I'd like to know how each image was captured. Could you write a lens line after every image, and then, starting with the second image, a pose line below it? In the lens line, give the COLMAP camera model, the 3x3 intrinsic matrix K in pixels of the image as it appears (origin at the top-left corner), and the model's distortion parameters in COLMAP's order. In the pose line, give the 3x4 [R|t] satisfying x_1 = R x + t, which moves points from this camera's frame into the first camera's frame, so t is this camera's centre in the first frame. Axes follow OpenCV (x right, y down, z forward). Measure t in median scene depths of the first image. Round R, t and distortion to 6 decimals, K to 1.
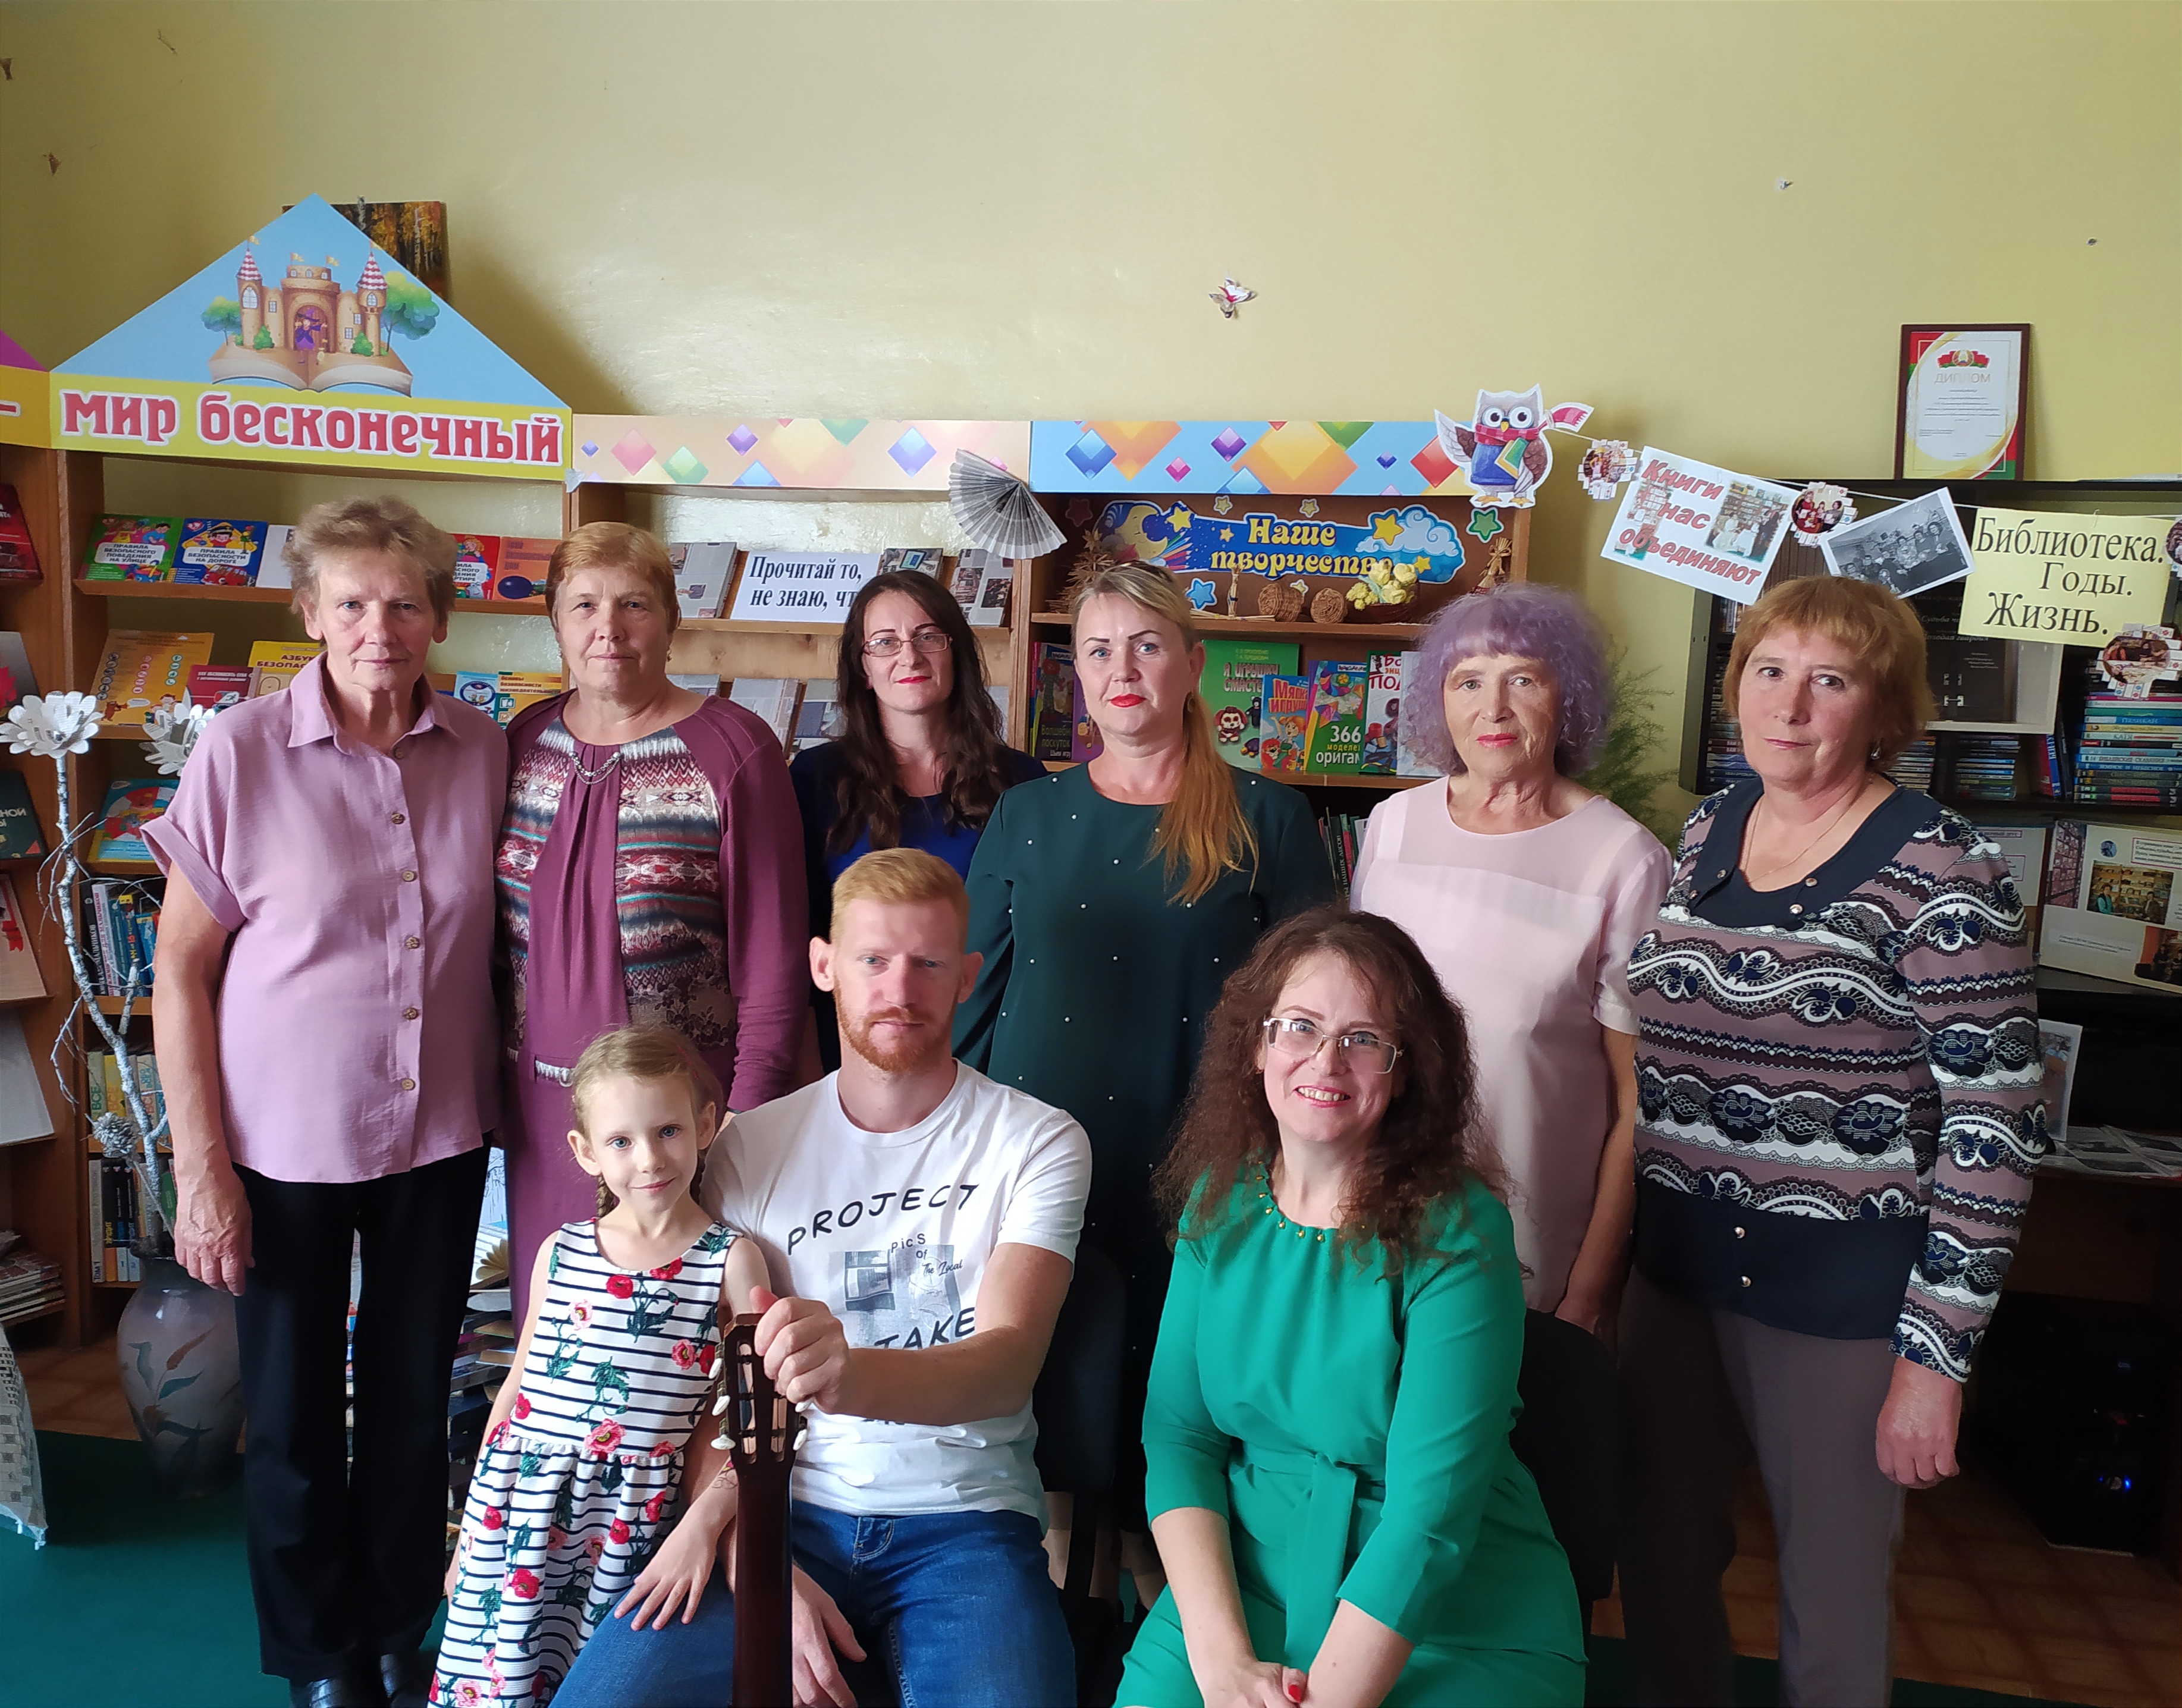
lens RADIAL K [[1674.8, 0, 1091.0], [0, 1674.8, 854.0], [0, 0, 1]] dist [0.092284, -0.125017]
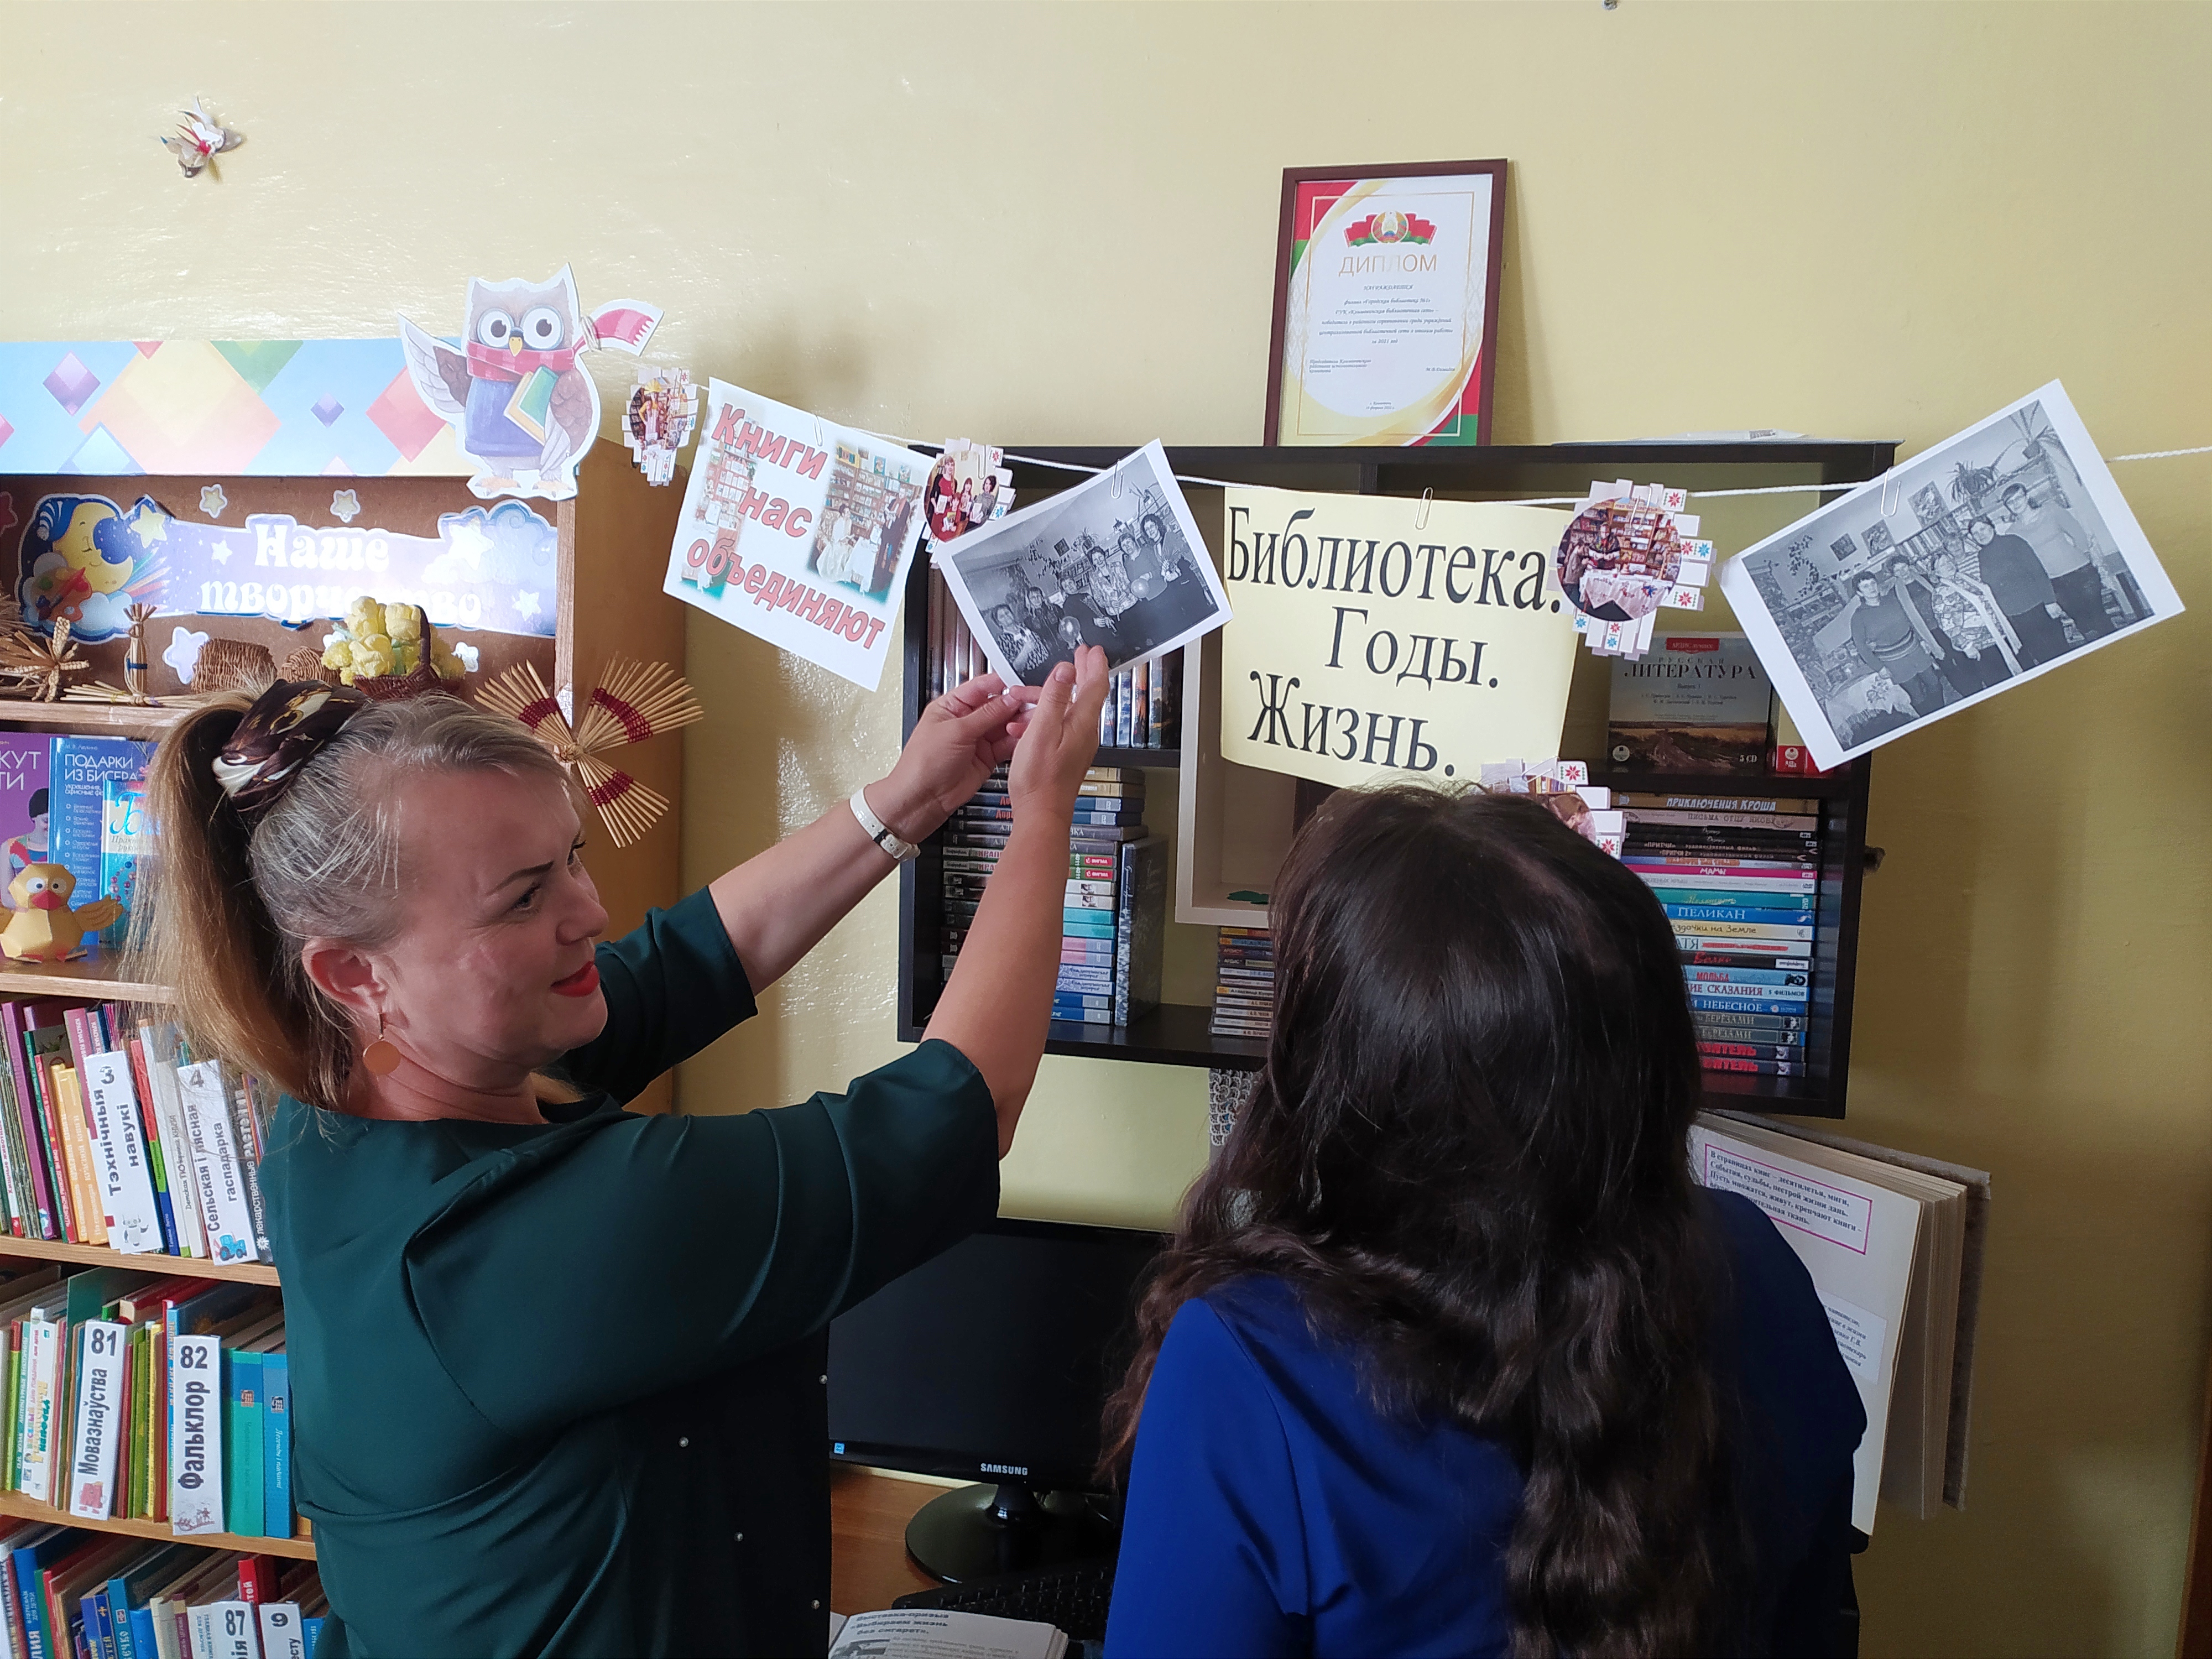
lens RADIAL K [[1624.3, 0, 1106.0], [0, 1624.3, 829.5], [0, 0, 1]] dist [0.034309, -0.054948]
pose [[0.999853, 0.003354, -0.016829, 0.435209], [-0.003935, 0.999392, -0.034648, -0.084843], [0.016703, 0.034709, 0.999258, 0.497105]]
